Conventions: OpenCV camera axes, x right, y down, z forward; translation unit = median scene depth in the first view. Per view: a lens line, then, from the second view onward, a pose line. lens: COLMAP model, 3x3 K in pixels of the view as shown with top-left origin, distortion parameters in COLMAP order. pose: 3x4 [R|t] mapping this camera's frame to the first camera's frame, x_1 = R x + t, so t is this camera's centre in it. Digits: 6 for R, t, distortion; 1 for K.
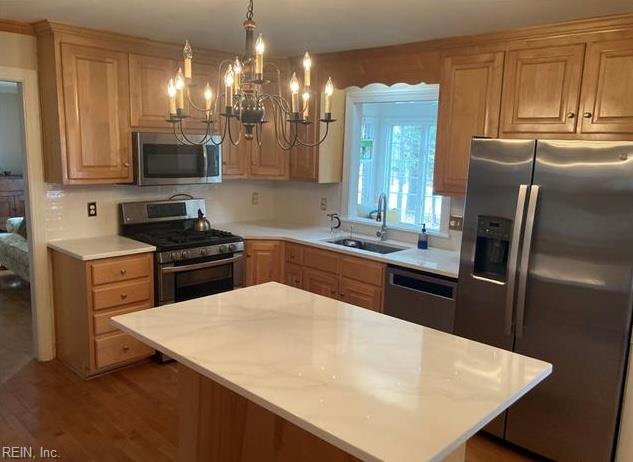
lens RADIAL K [[534.6, 0, 316.5], [0, 534.6, 231.0], [0, 0, 1]] dist [0.006028, 0.002596]
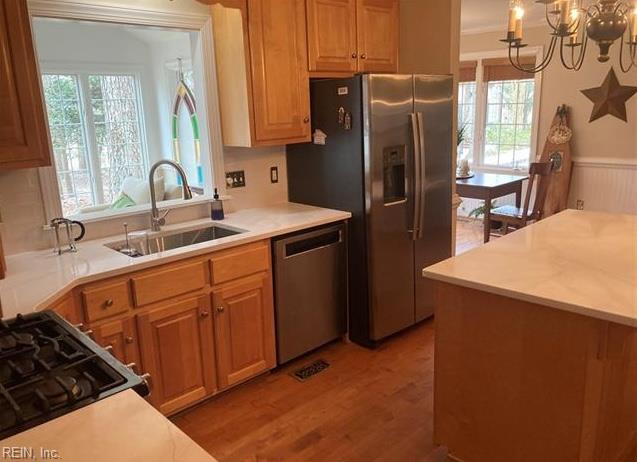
lens RADIAL K [[524.2, 0, 331.1], [0, 524.2, 237.6], [0, 0, 1]] dist [0.002938, -0.002889]
pose [[0.046219, -0.281834, 0.958349, -0.567135], [0.197603, 0.942996, 0.267789, -0.121192], [-0.979192, 0.176995, 0.099275, 0.773967]]
